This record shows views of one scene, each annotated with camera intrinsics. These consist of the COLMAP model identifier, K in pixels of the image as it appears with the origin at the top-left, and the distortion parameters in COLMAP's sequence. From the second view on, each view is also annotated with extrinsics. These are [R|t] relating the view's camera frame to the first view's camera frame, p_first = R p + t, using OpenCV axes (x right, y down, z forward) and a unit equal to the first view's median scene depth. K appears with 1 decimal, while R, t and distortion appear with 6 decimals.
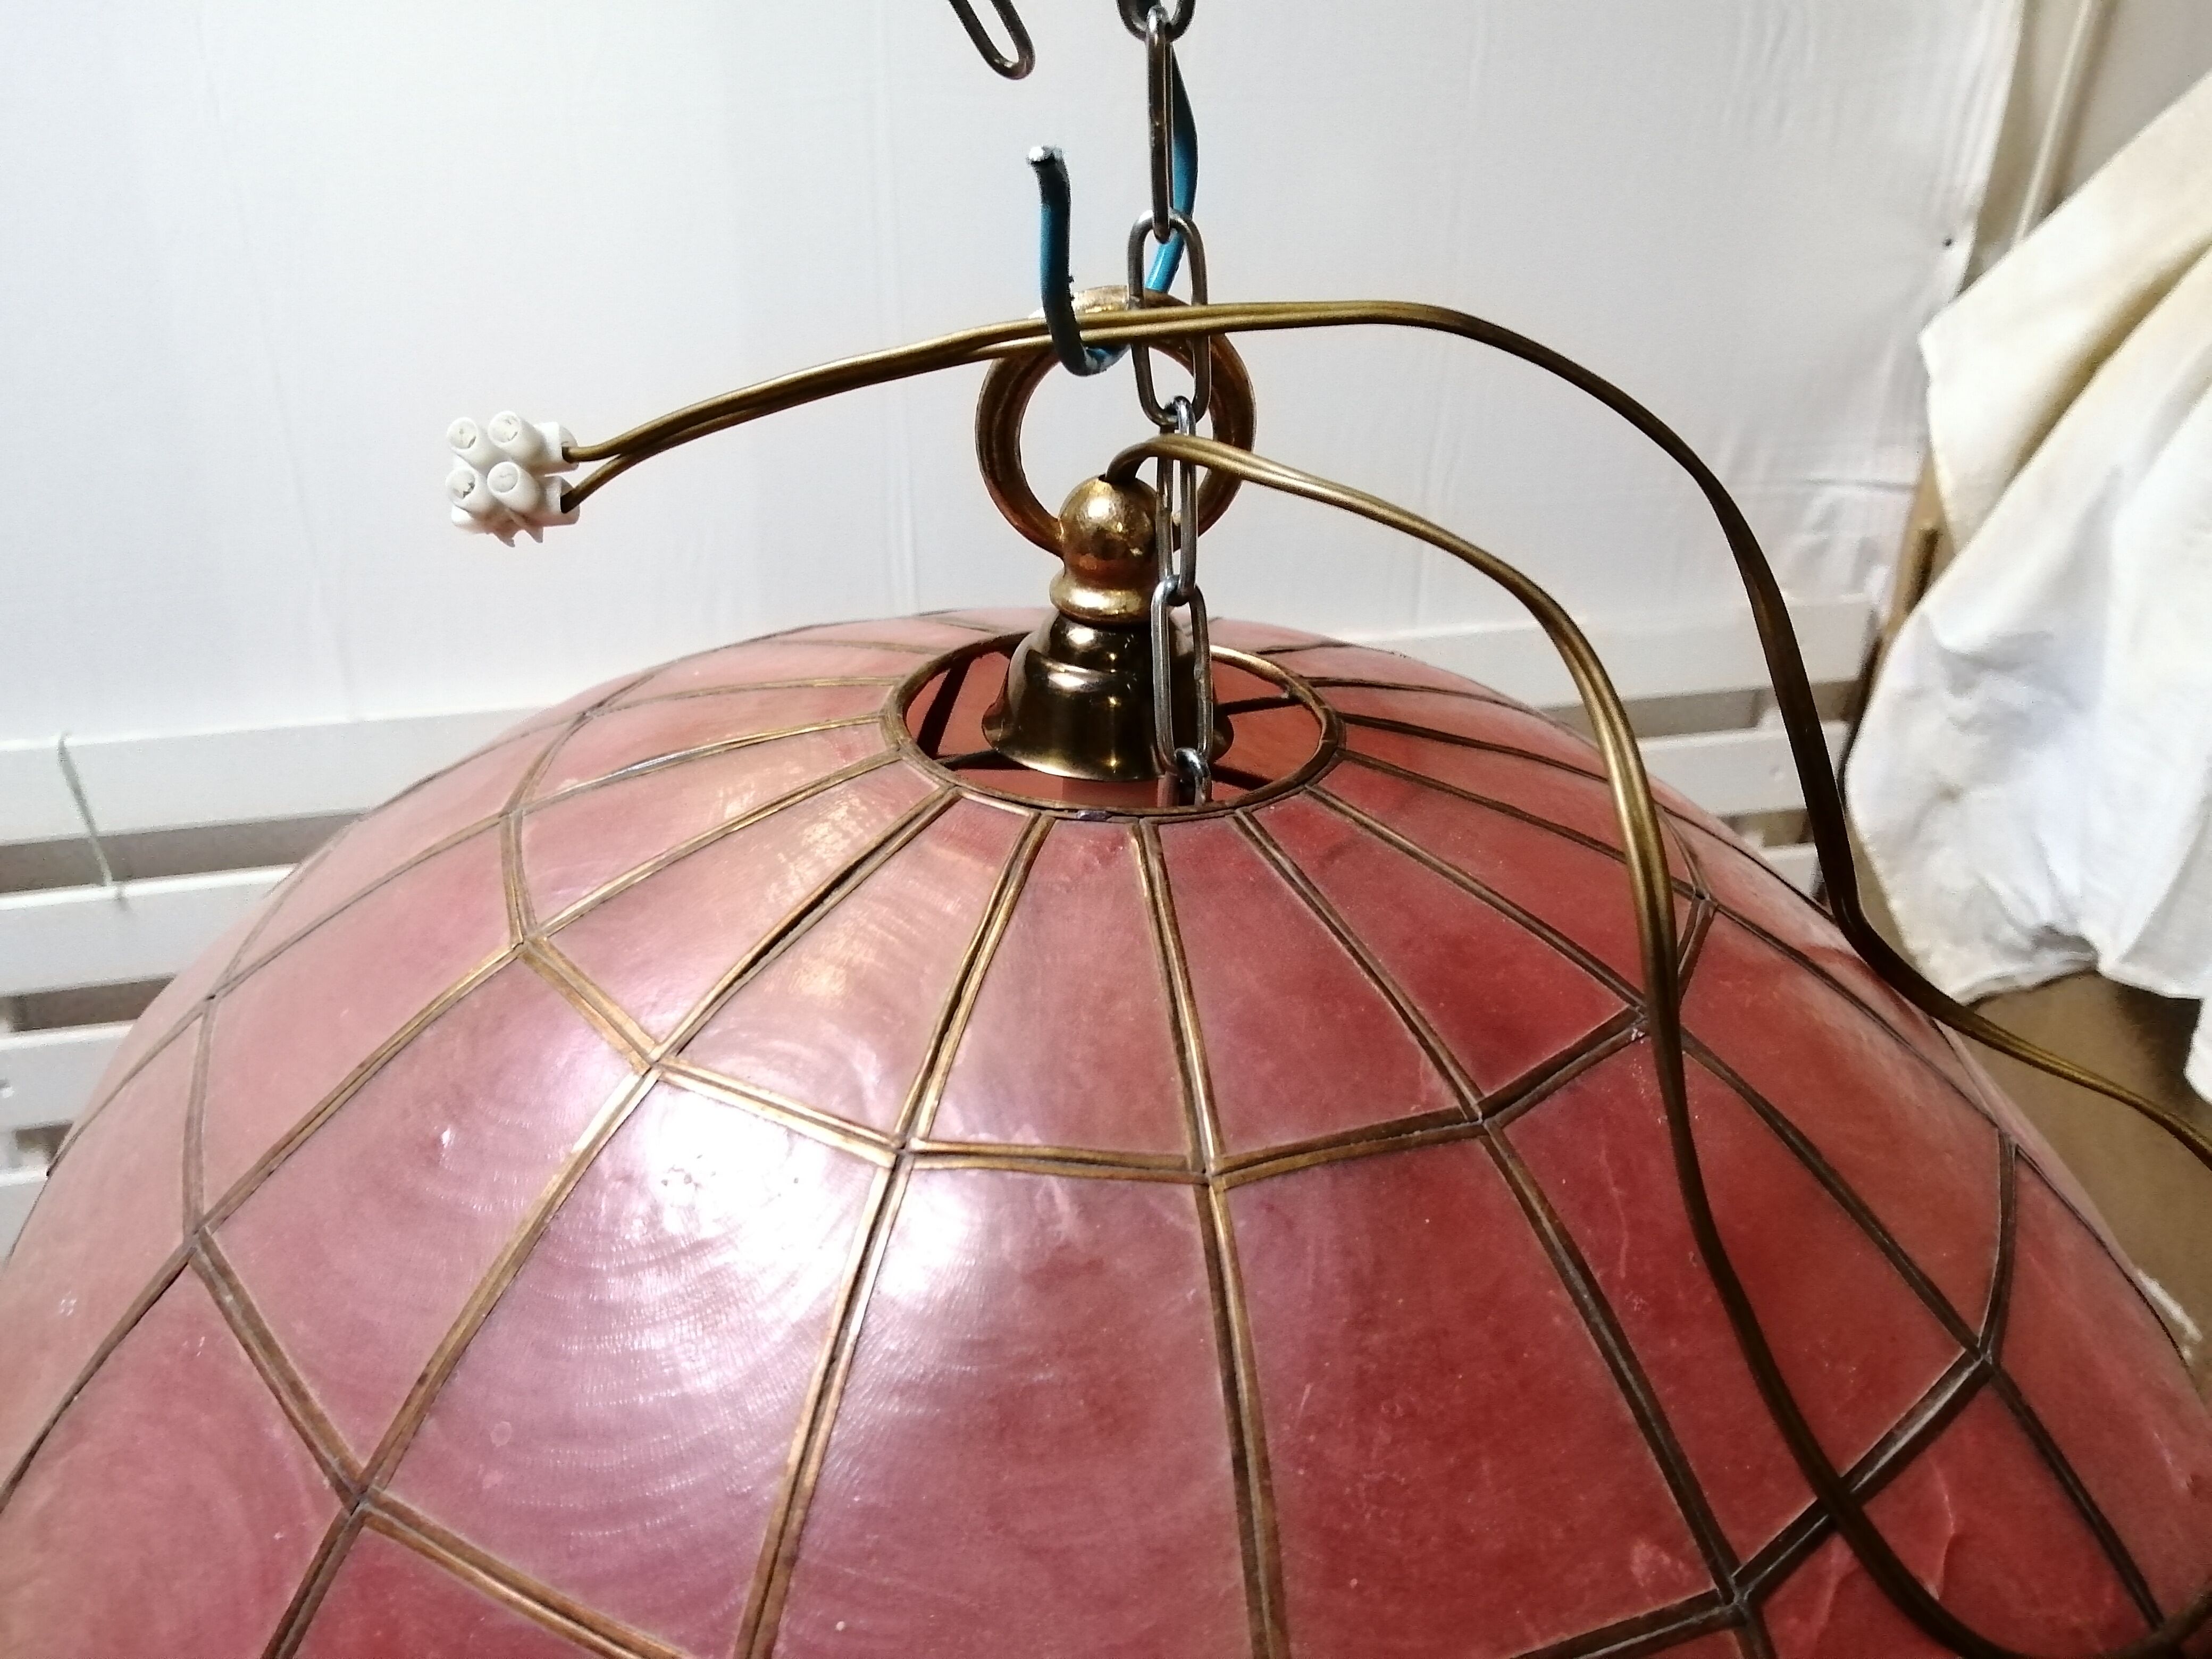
lens RADIAL K [[1762.0, 0, 1098.6], [0, 1762.0, 835.6], [0, 0, 1]] dist [0.072523, -0.169012]
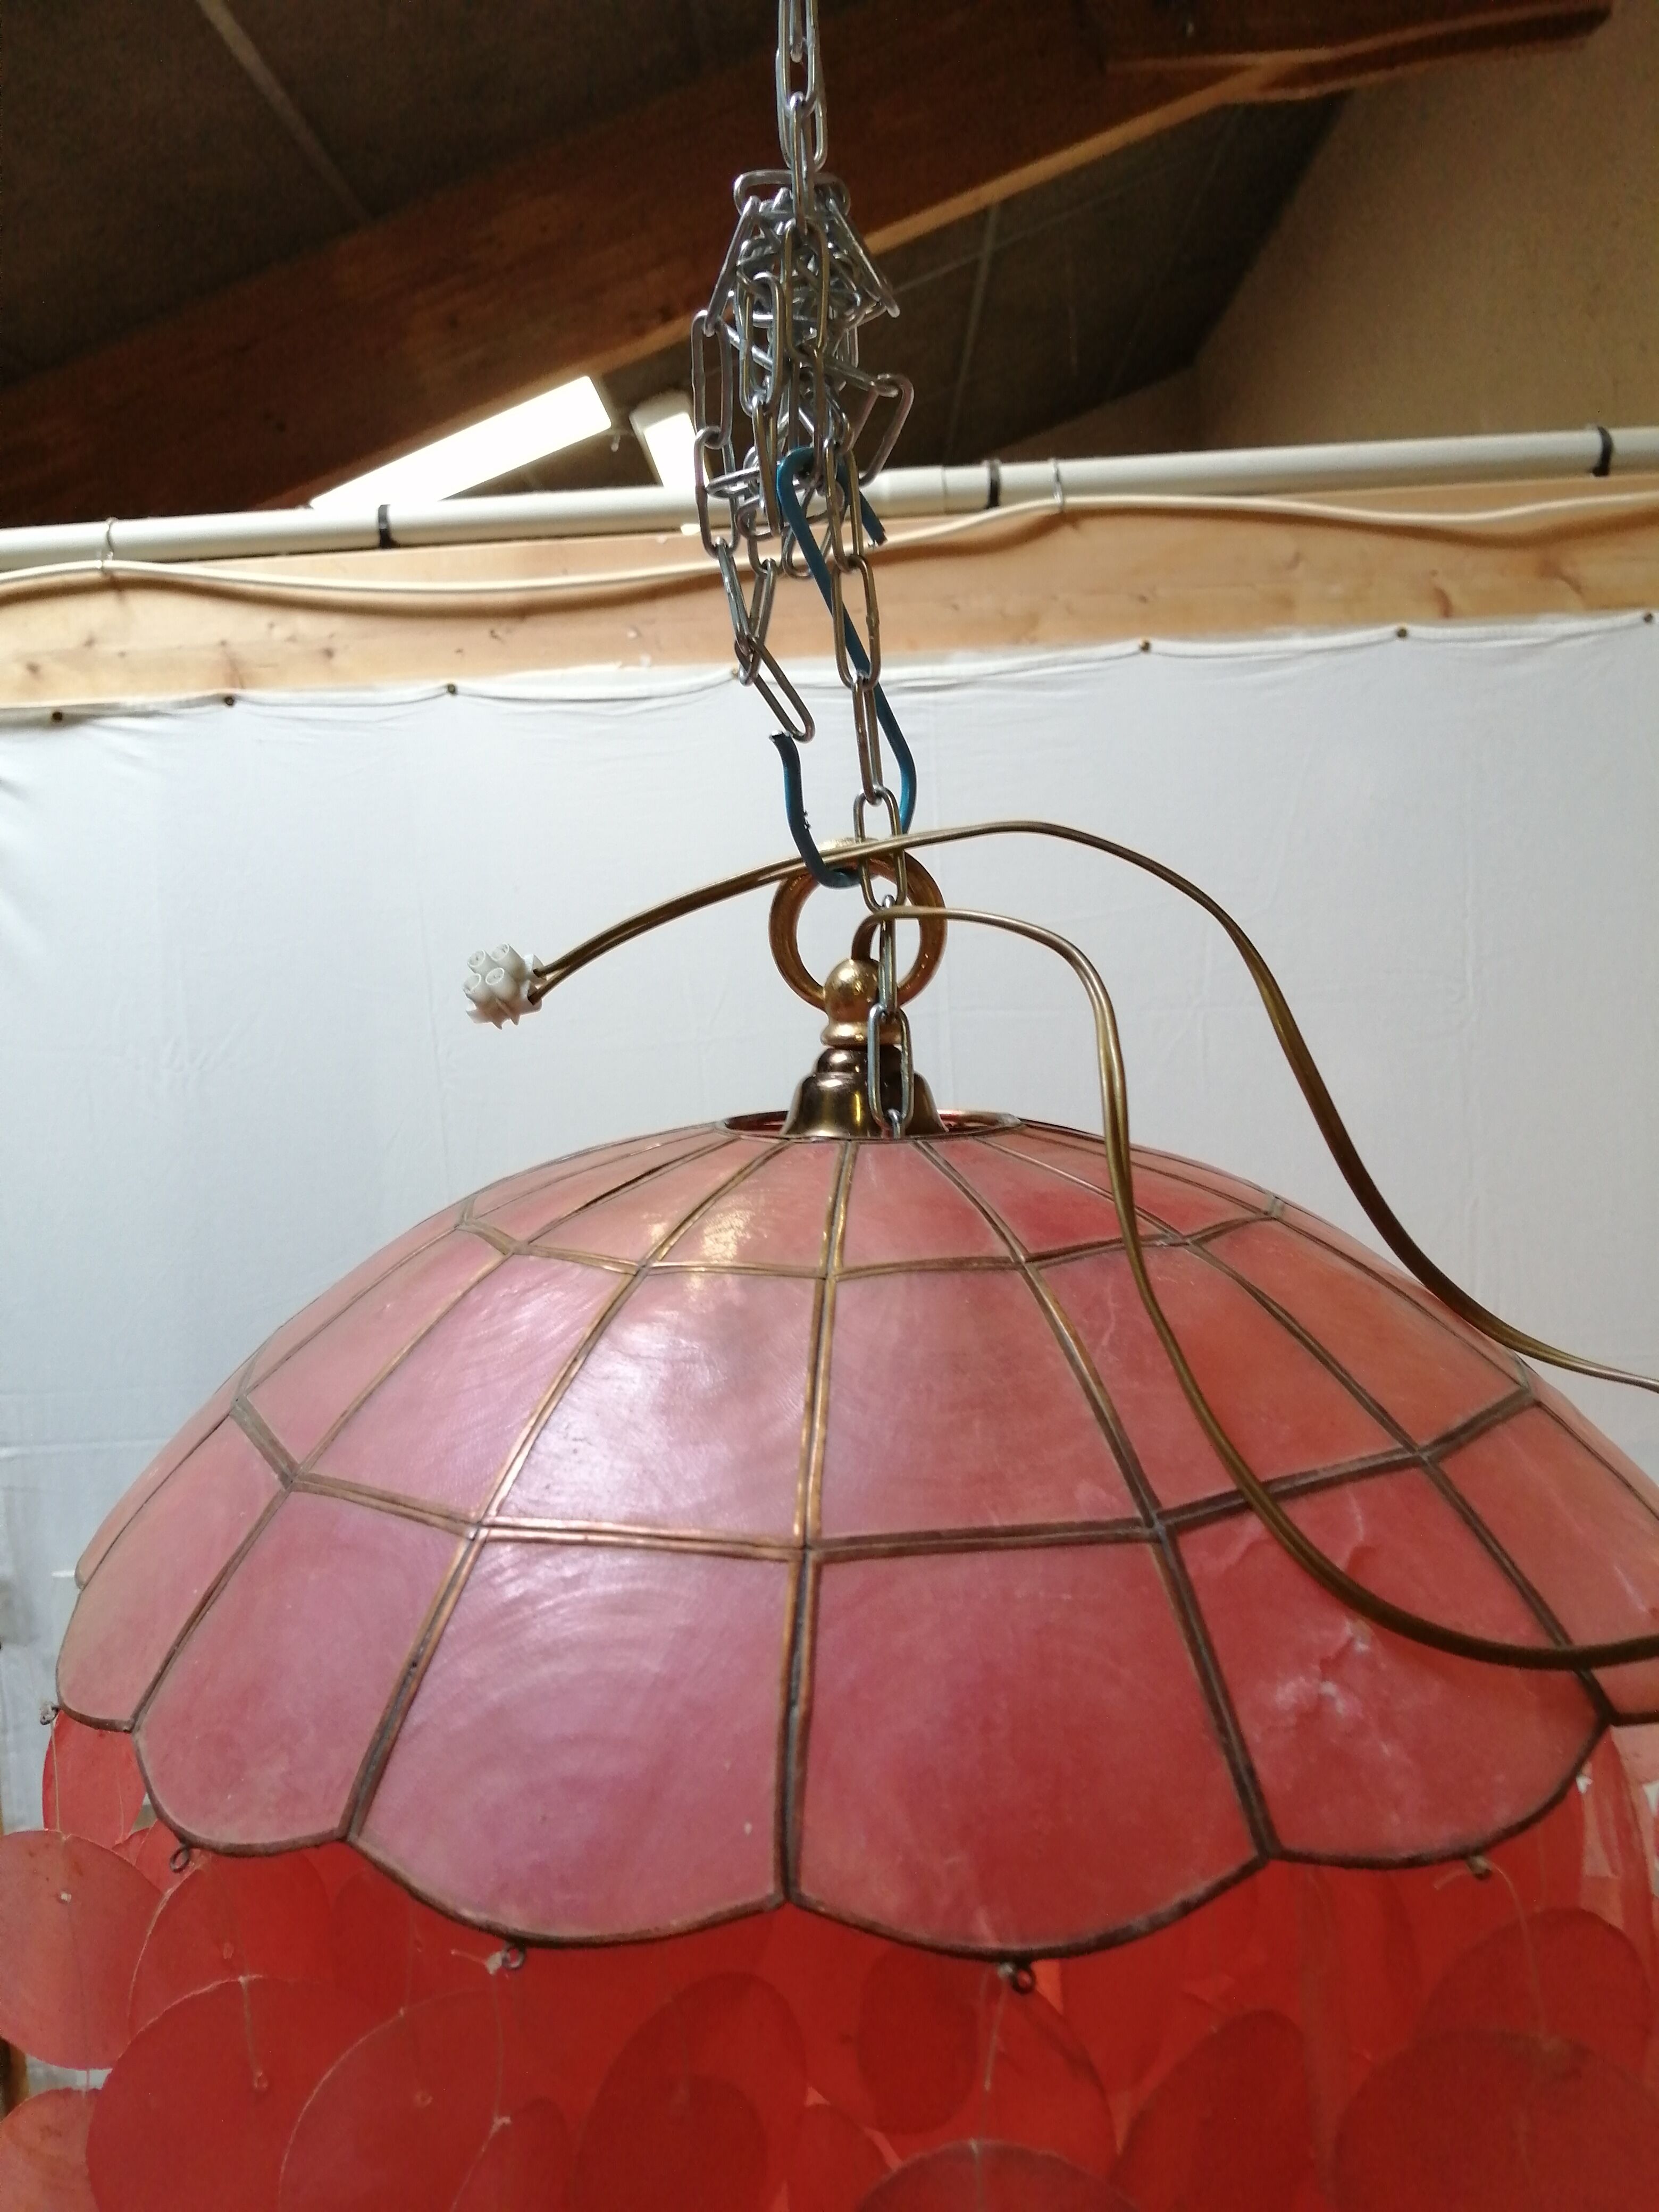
lens RADIAL K [[1694.9, 0, 829.5], [0, 1694.9, 1106.0], [0, 0, 1]] dist [-0.013800, -0.002180]
pose [[0.974262, -0.031877, -0.223154, 0.361110], [-0.056436, 0.923931, -0.378373, 0.558450], [0.218241, 0.381228, 0.898352, -0.342795]]
